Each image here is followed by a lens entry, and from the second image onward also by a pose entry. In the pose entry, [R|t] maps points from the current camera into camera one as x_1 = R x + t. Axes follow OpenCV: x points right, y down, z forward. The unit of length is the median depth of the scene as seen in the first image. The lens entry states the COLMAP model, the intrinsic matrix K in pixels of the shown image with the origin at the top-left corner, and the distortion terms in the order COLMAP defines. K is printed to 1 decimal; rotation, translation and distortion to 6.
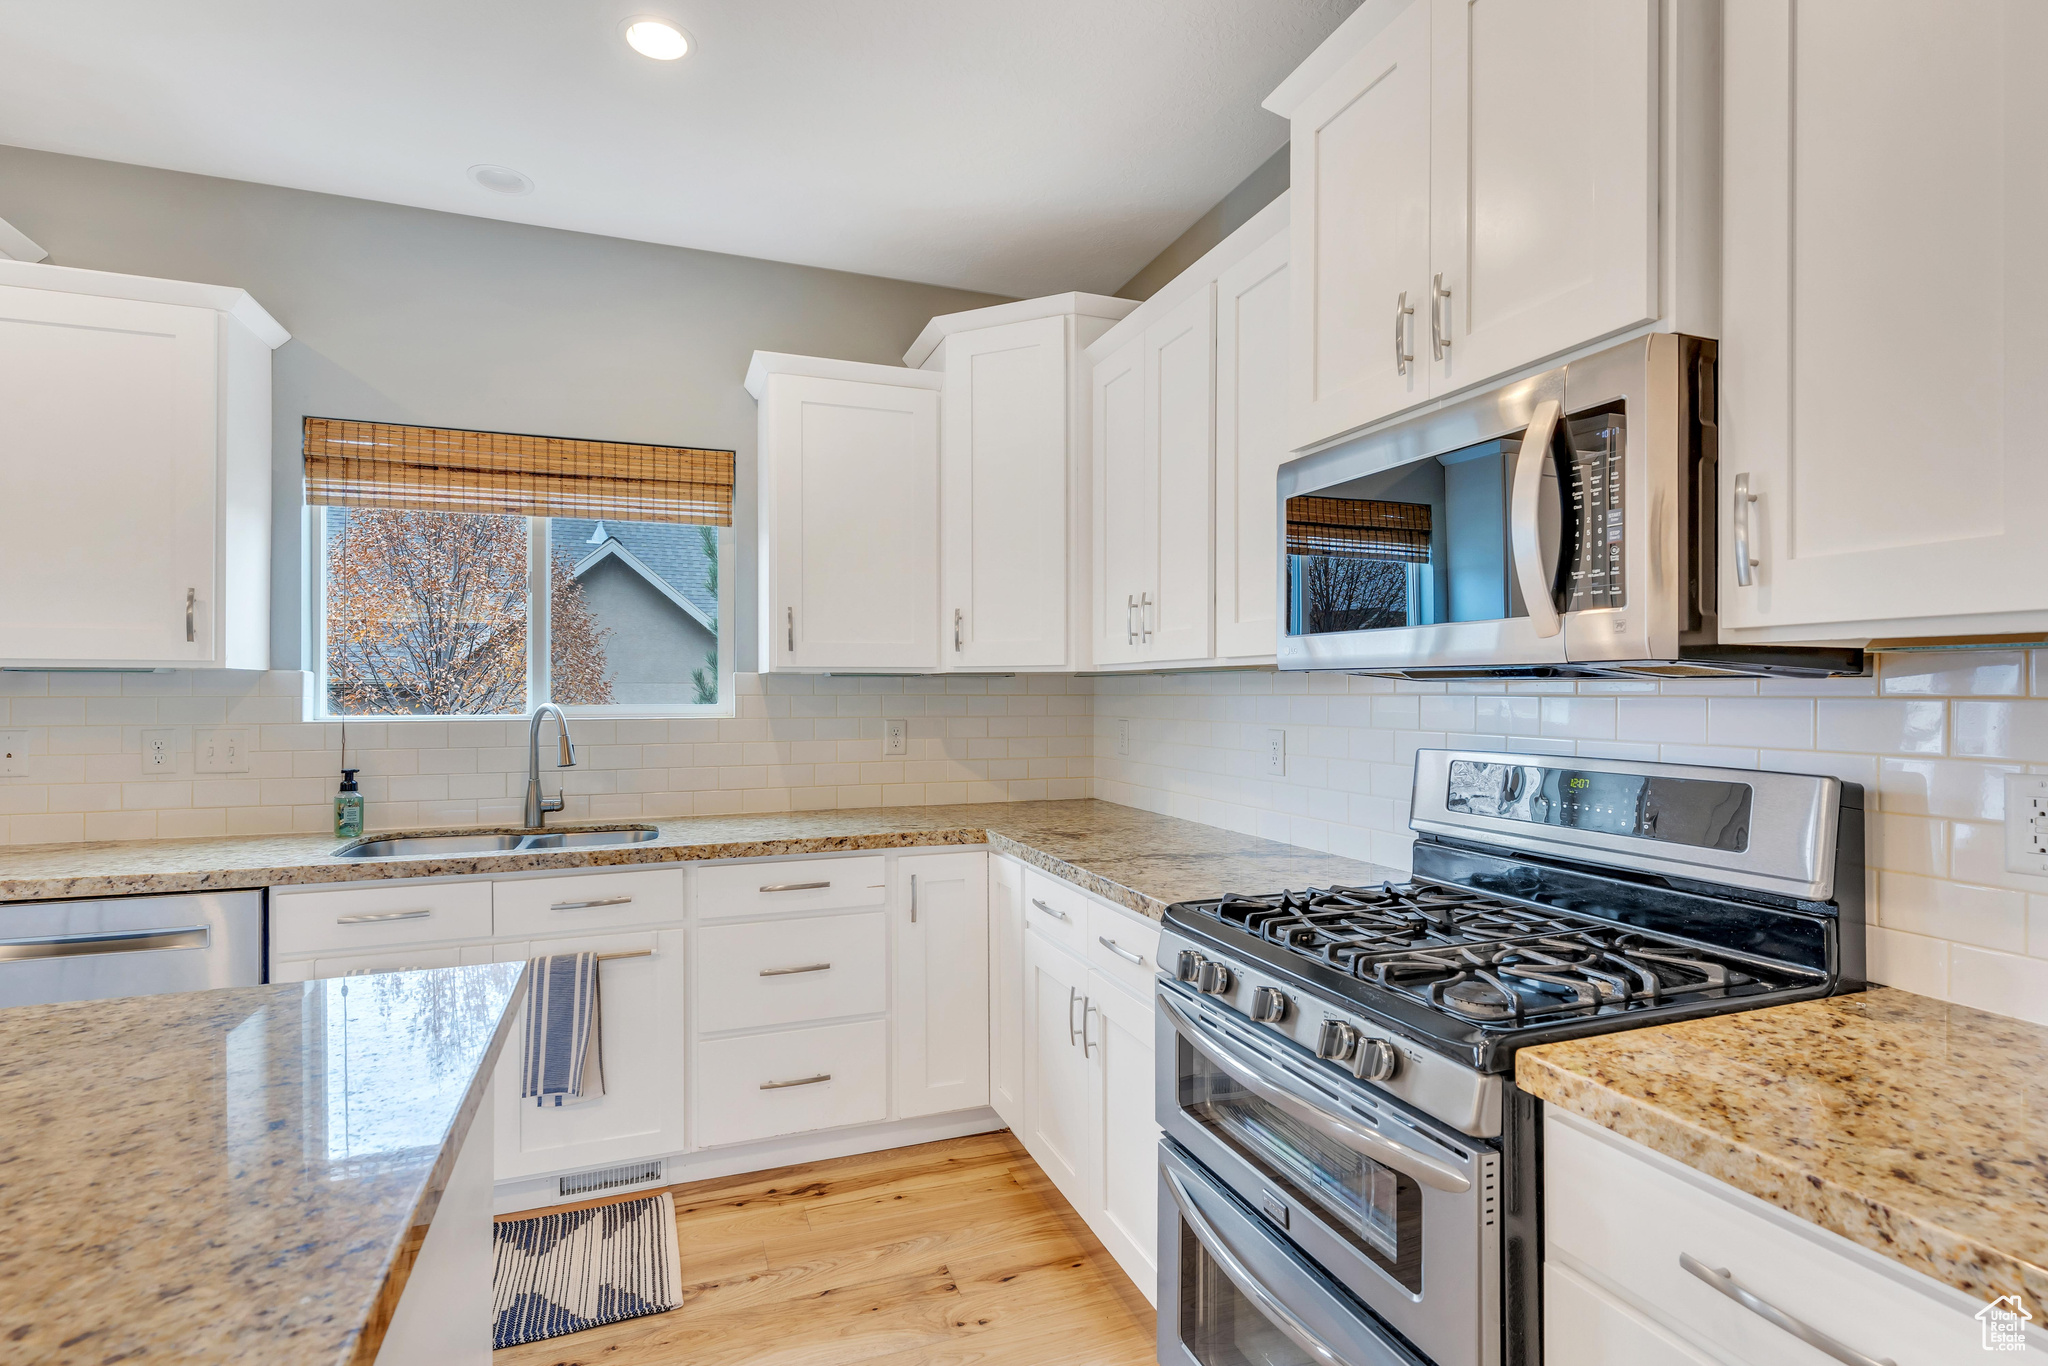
lens RADIAL K [[980.6, 0, 1017.4], [0, 980.6, 695.7], [0, 0, 1]] dist [0.012933, -0.002646]
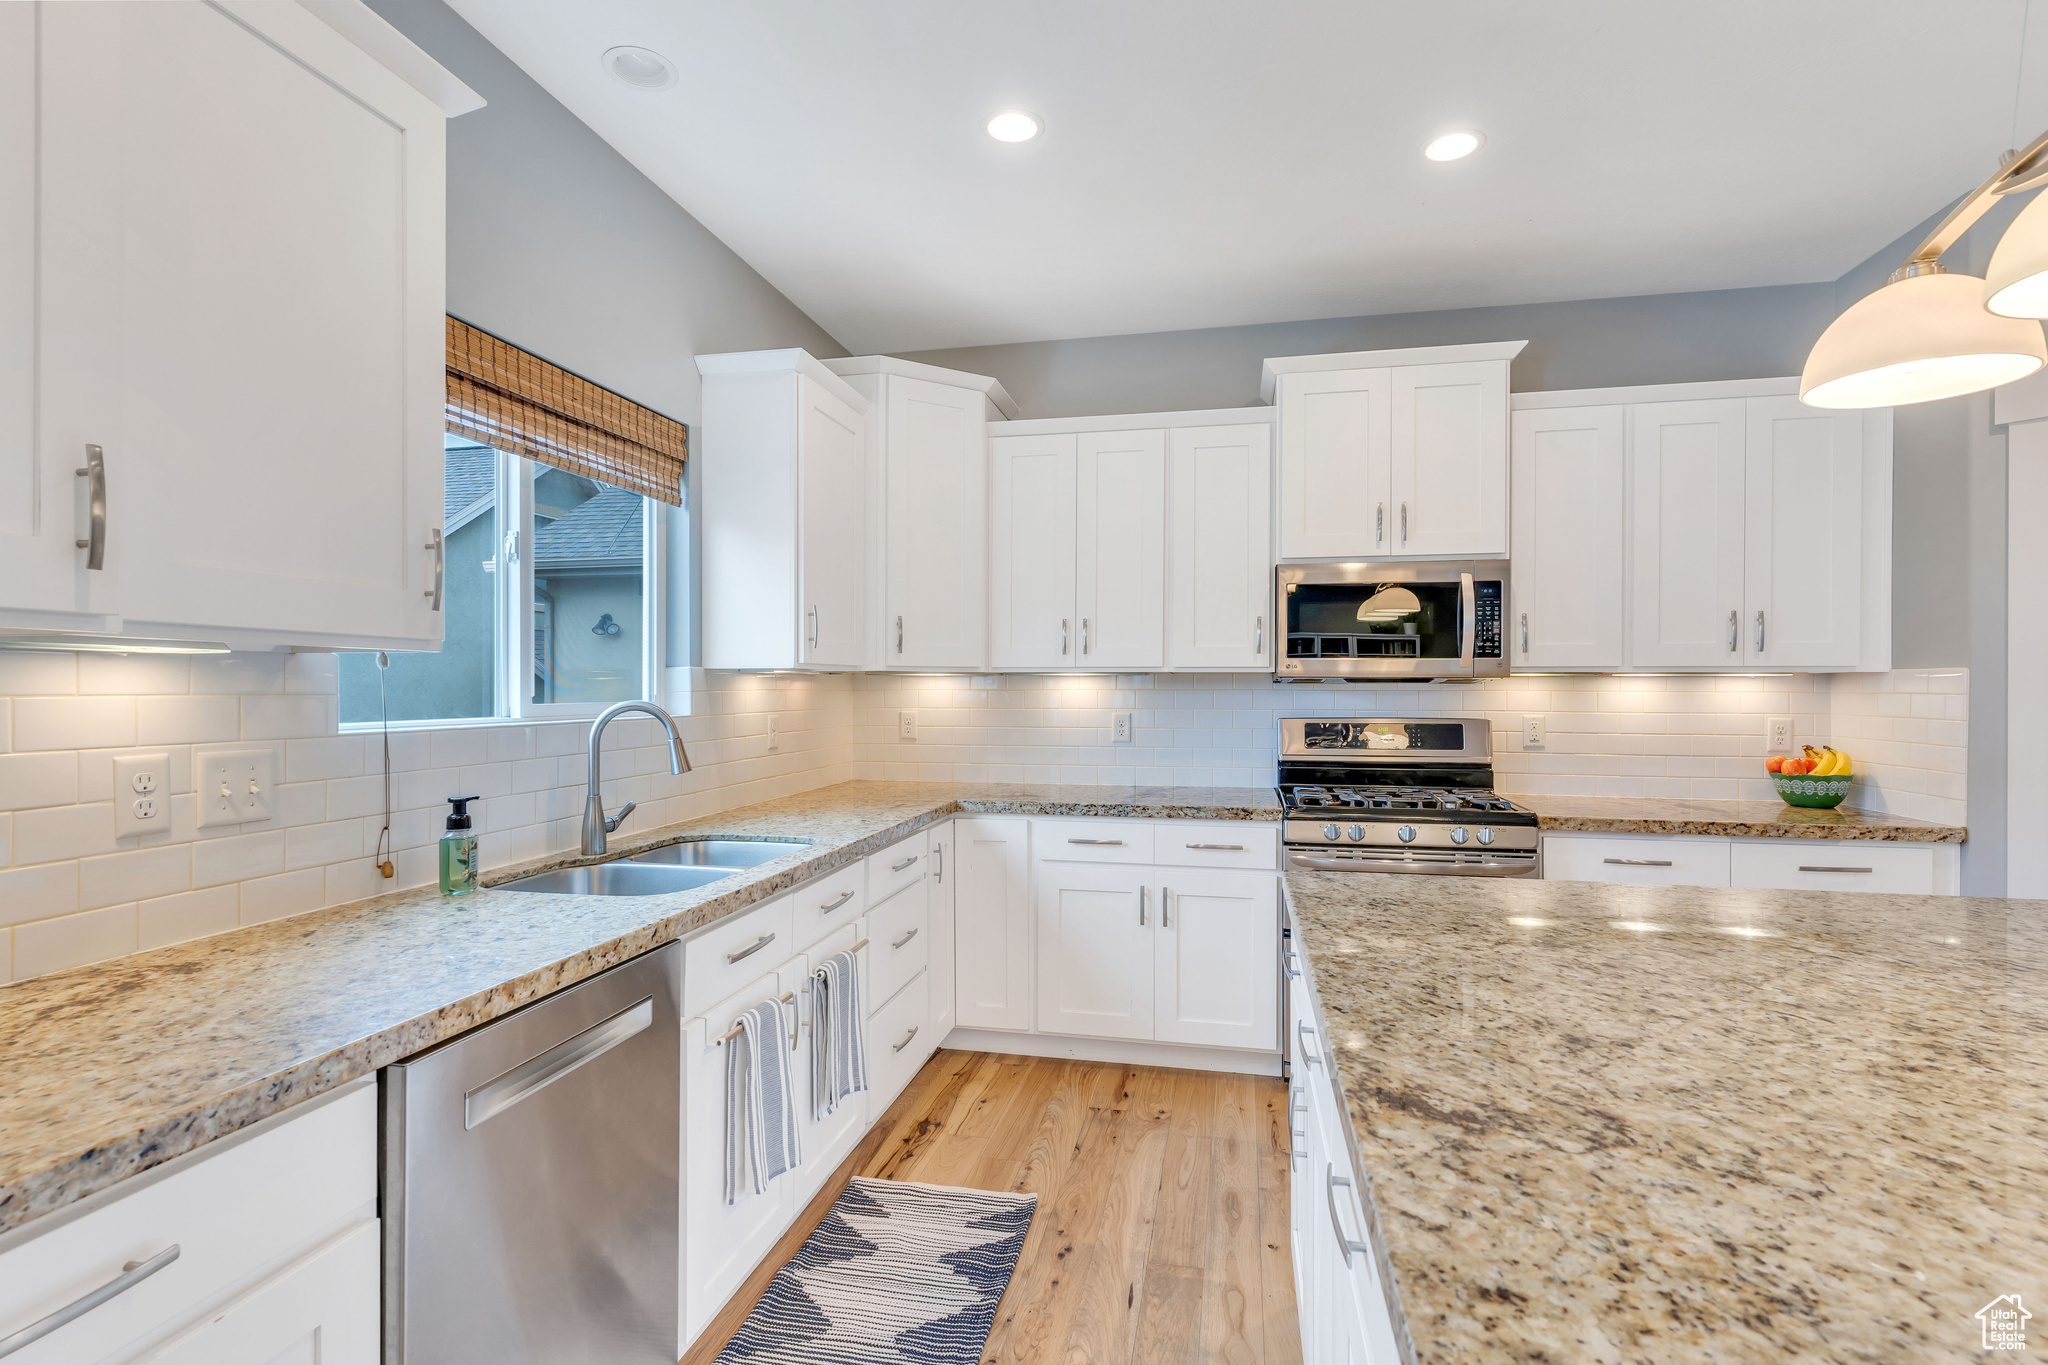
lens RADIAL K [[980.6, 0, 1005.2], [0, 980.6, 688.2], [0, 0, 1]] dist [0.012933, -0.002646]
pose [[0.547608, -0.000500, 0.836735, -1.103883], [0.000575, 1.000000, 0.000221, -0.003395], [-0.836735, 0.000360, 0.547608, 0.302098]]
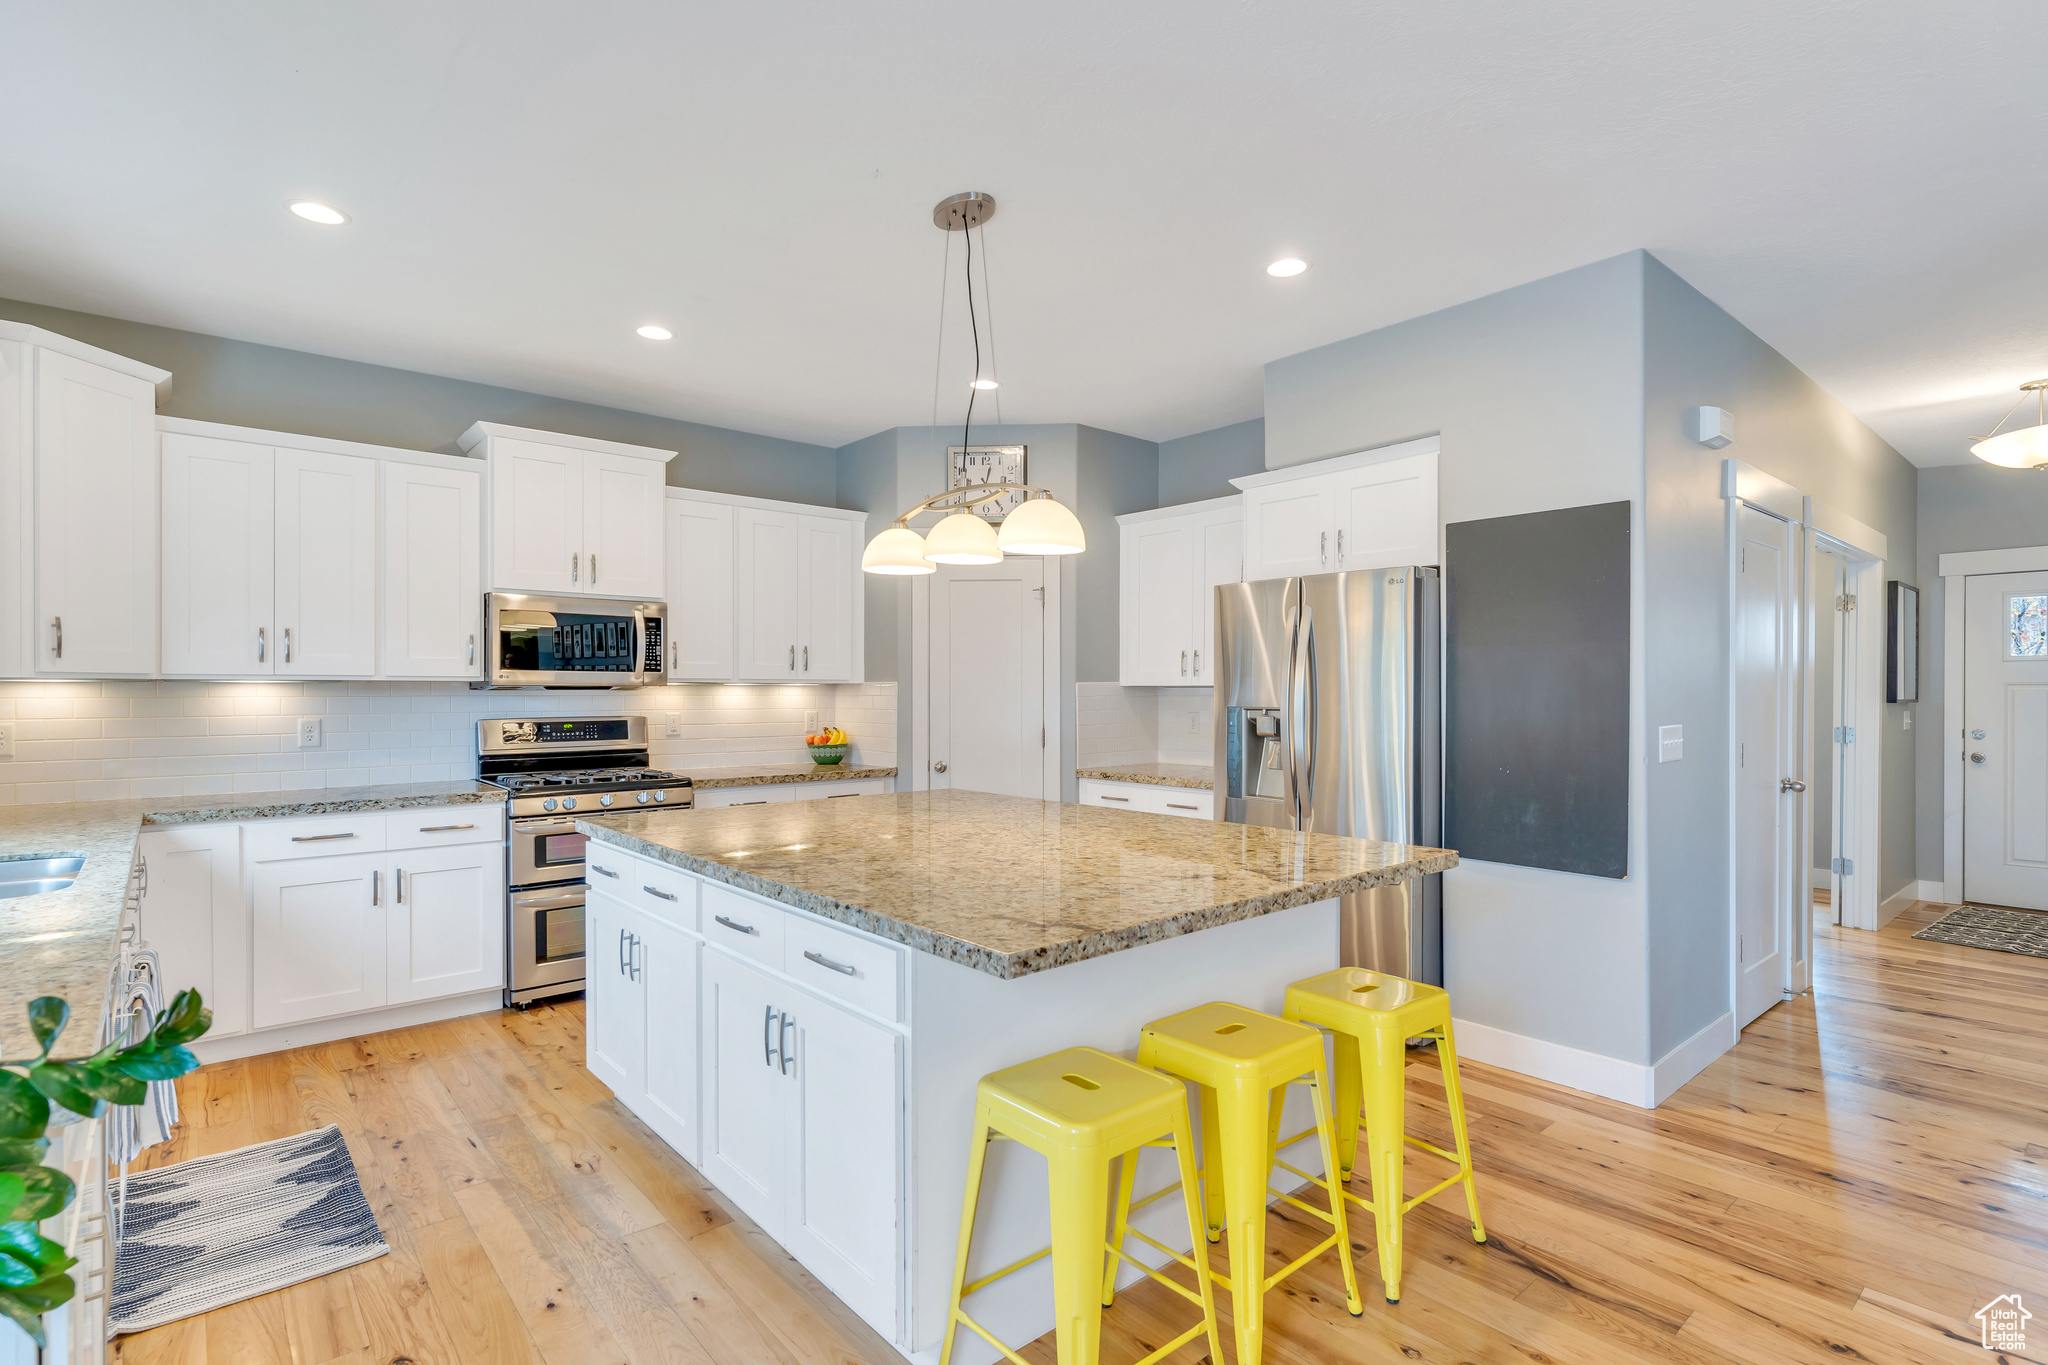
lens RADIAL K [[980.6, 0, 1030.8], [0, 980.6, 695.0], [0, 0, 1]] dist [0.012933, -0.002646]
pose [[-0.332031, -0.004056, 0.943260, -1.618525], [0.003292, 0.999980, 0.005459, -0.007783], [-0.943263, 0.004918, -0.332011, 0.424649]]
